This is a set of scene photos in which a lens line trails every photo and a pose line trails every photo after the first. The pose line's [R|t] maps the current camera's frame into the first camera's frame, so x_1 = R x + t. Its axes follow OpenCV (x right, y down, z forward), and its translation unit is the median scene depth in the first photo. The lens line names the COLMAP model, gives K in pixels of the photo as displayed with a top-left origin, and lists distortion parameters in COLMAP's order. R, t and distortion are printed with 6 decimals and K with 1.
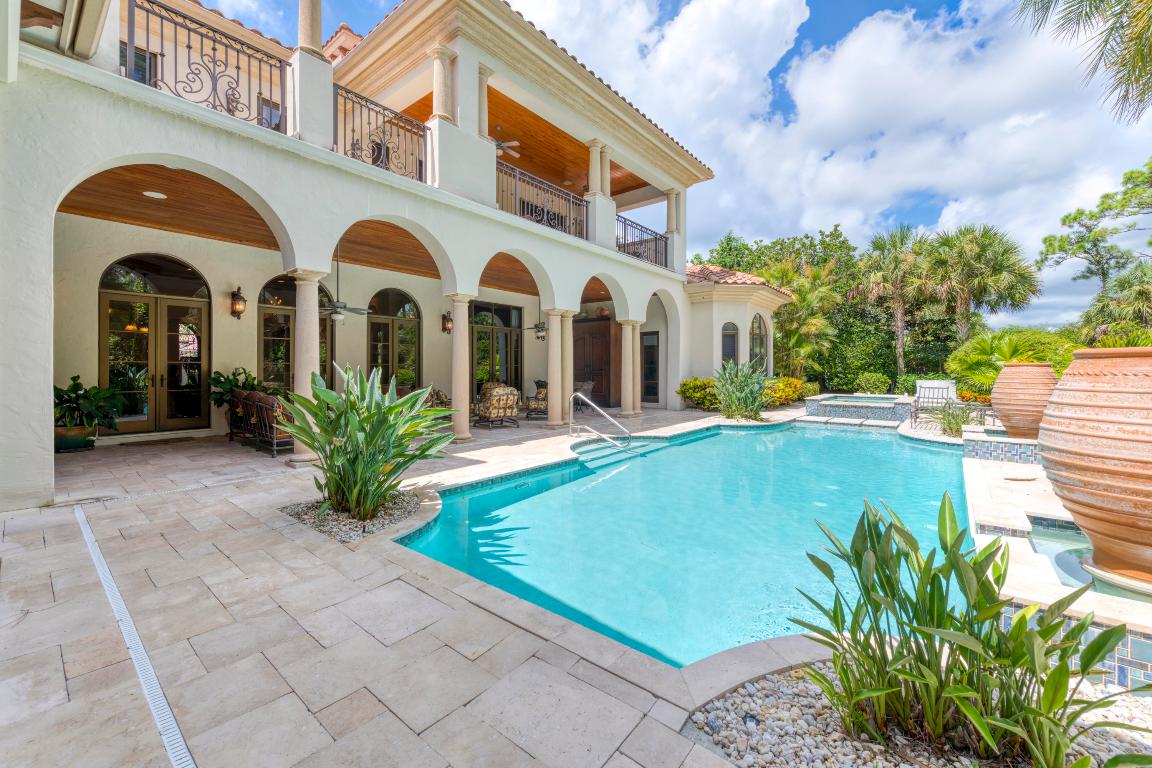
lens RADIAL K [[460.7, 0, 574.6], [0, 460.7, 377.5], [0, 0, 1]] dist [0.008443, -0.000812]
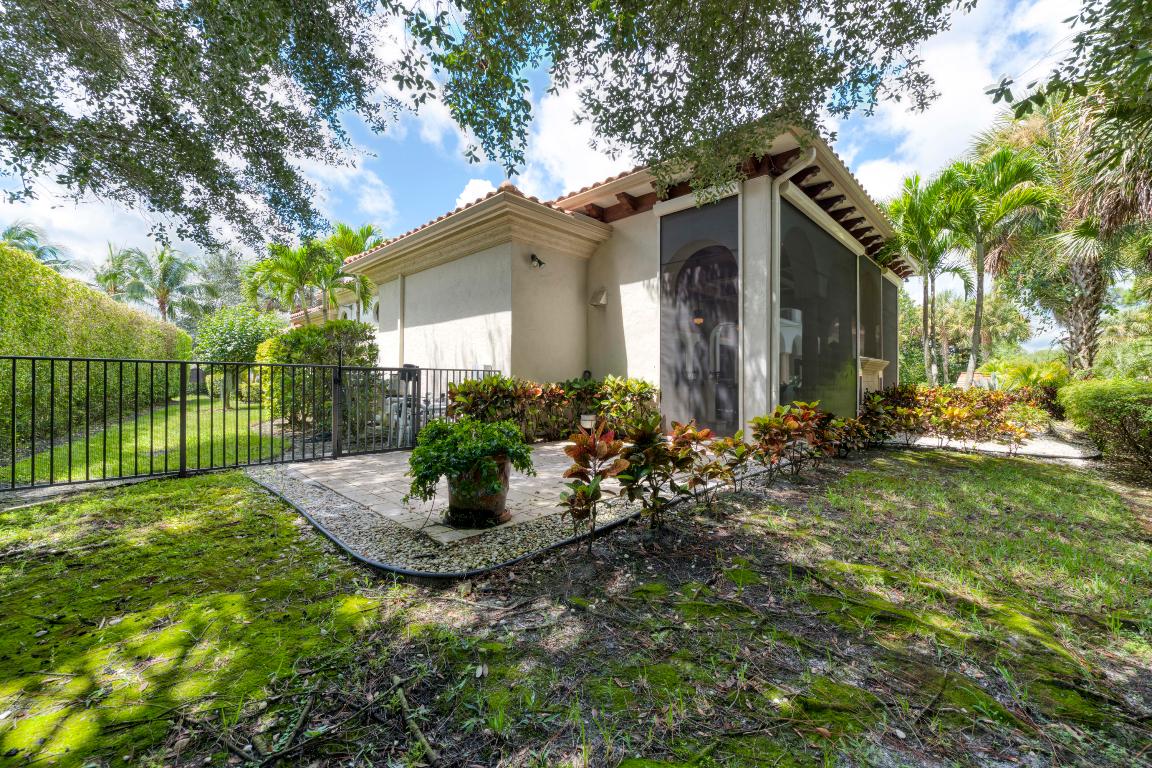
lens RADIAL K [[460.7, 0, 574.0], [0, 460.7, 382.0], [0, 0, 1]] dist [0.008443, -0.000812]
pose [[0.996806, 0.003449, -0.079788, -0.523910], [-0.004931, 0.999819, -0.018385, 0.029035], [0.079710, 0.018720, 0.996642, -0.815228]]
